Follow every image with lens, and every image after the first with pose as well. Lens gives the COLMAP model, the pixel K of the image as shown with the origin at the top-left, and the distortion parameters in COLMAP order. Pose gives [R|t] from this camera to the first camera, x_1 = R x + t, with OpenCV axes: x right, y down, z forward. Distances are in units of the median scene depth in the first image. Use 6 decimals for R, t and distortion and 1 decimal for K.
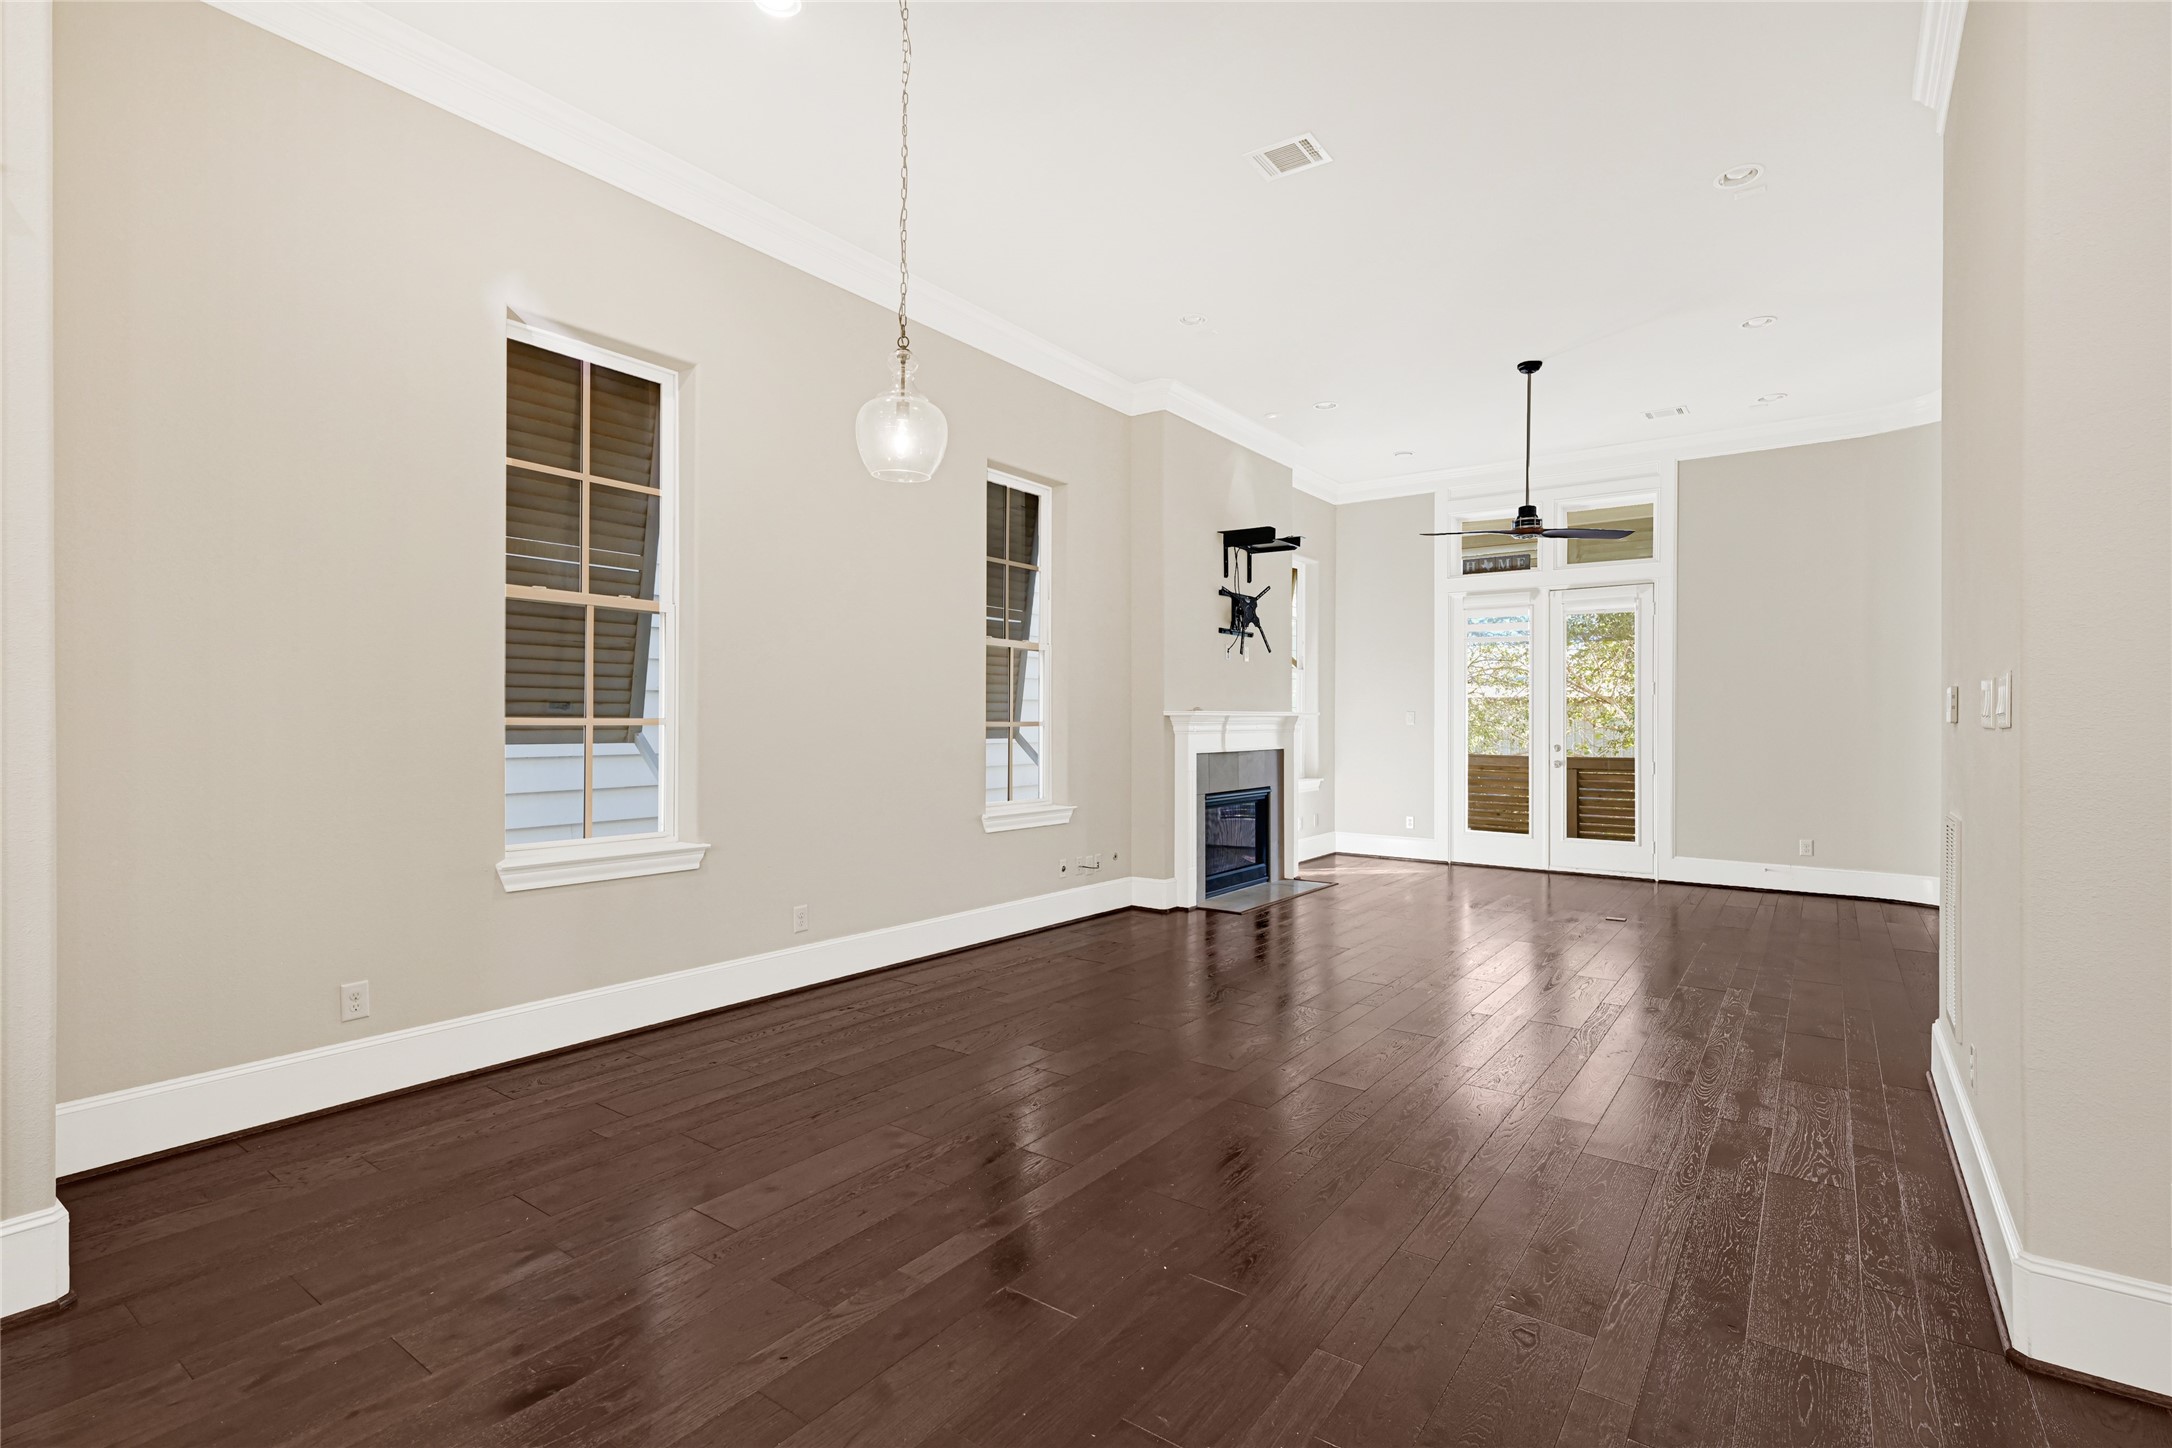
lens RADIAL K [[1011.2, 0, 1092.3], [0, 1011.2, 722.1], [0, 0, 1]] dist [-0.002123, 0.000014]
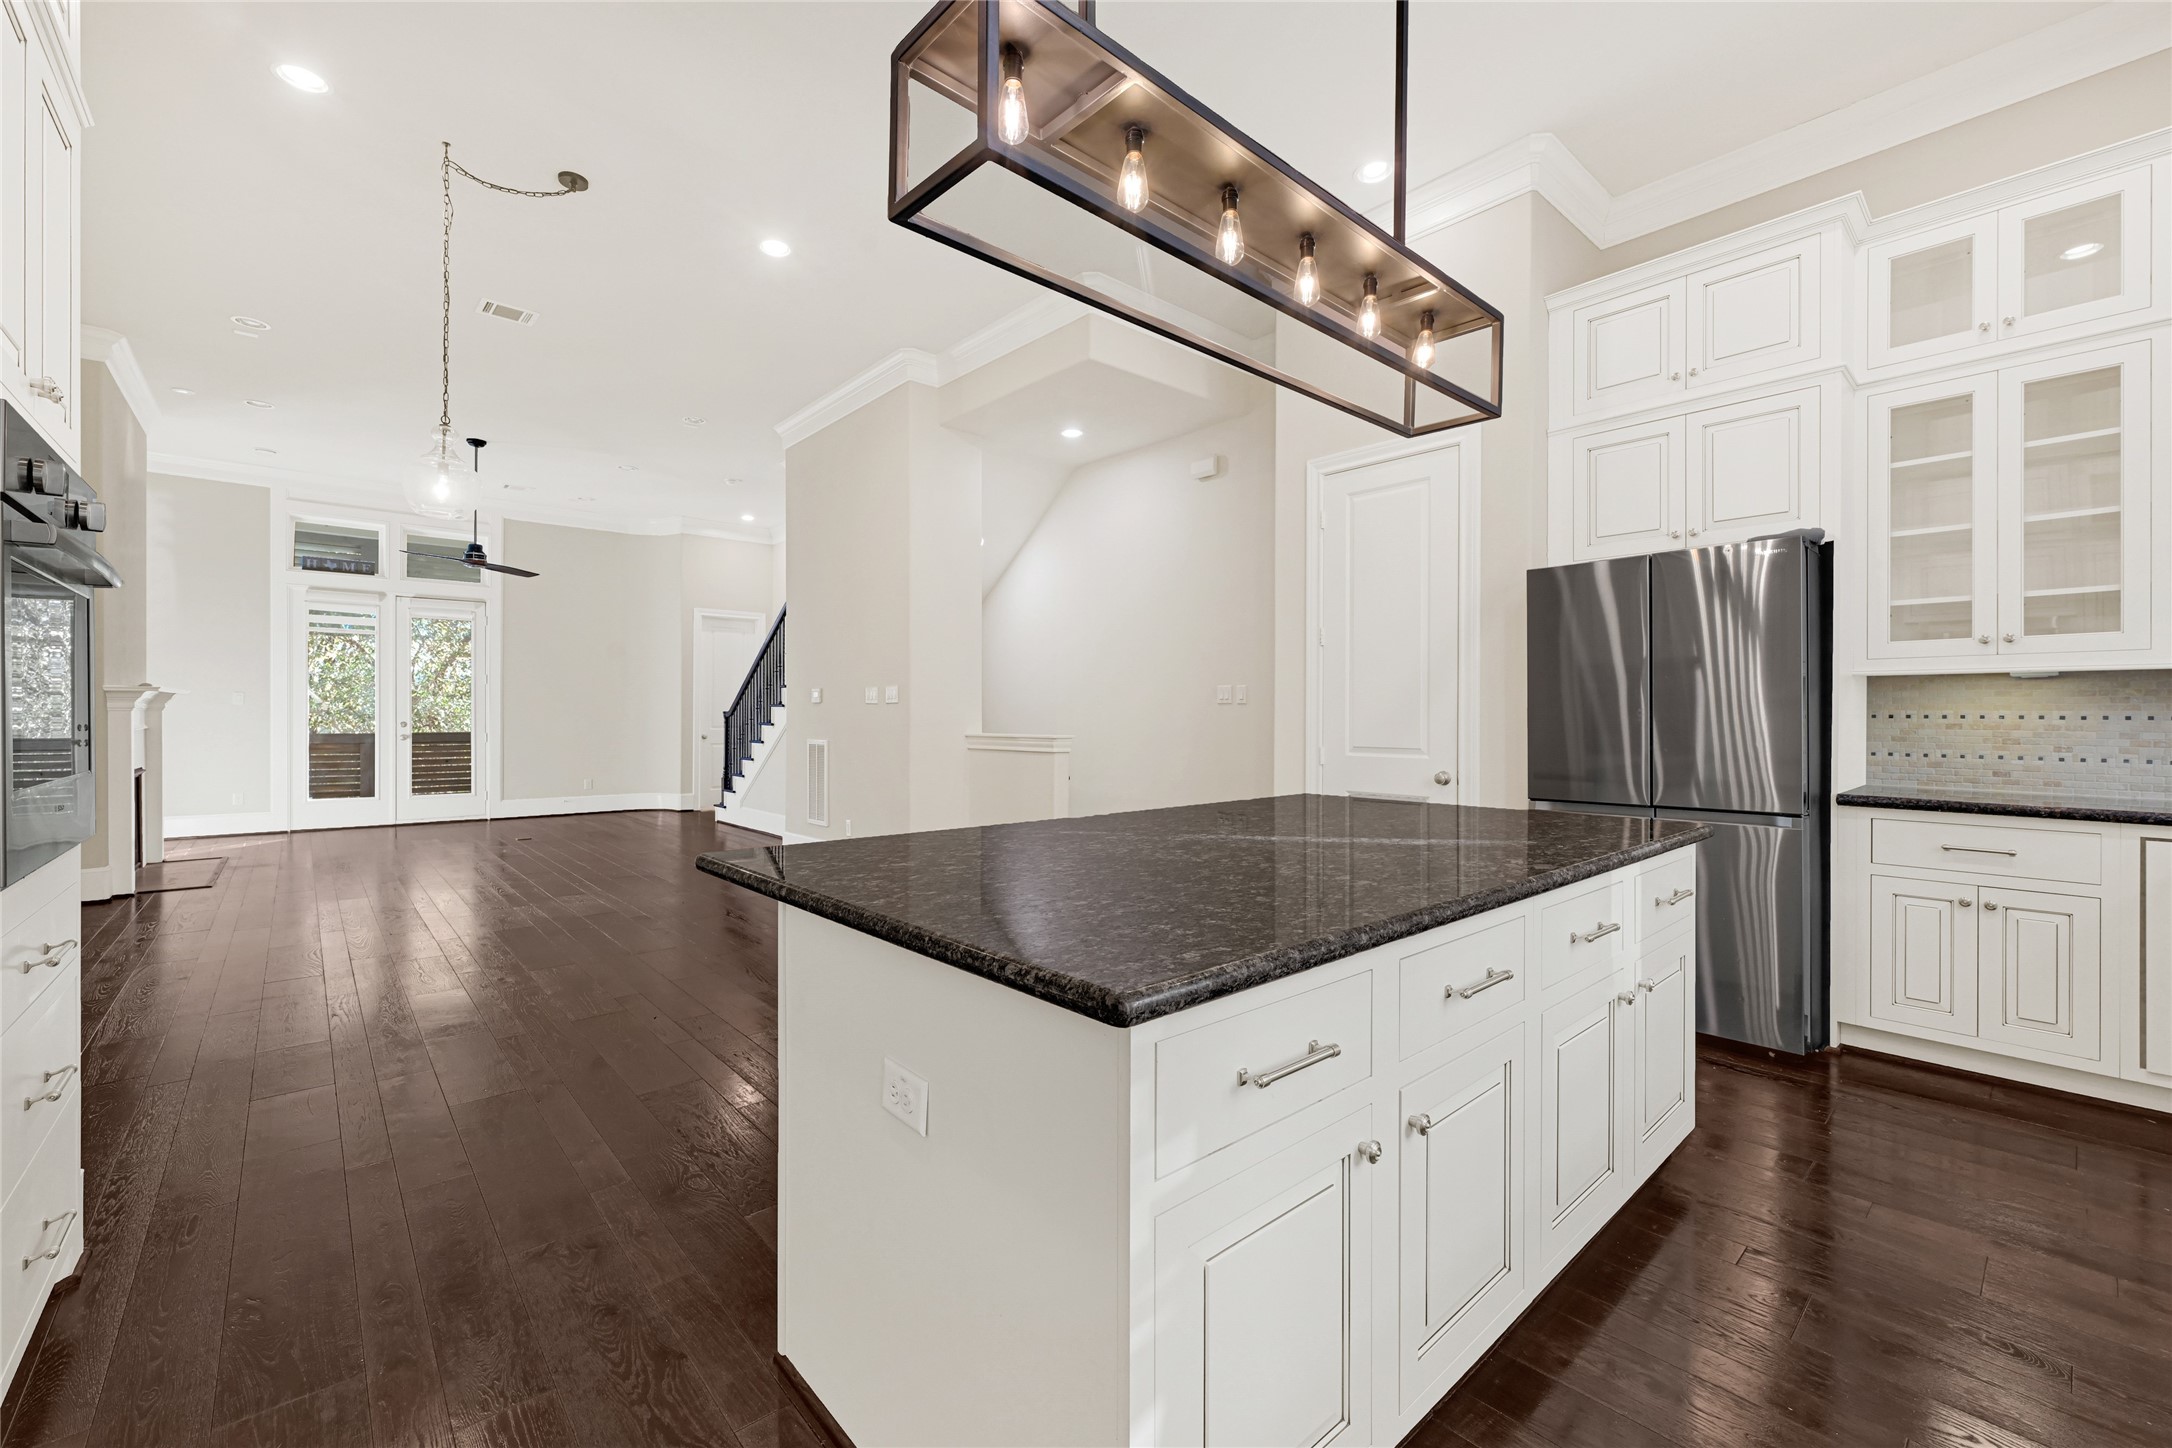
lens RADIAL K [[886.2, 0, 1084.3], [0, 886.2, 716.0], [0, 0, 1]] dist [0.001467, 0.000230]
pose [[0.211414, -0.004894, 0.977384, -0.533917], [-0.000898, 0.999986, 0.005201, 0.011611], [-0.977396, -0.001978, 0.211407, -0.057171]]
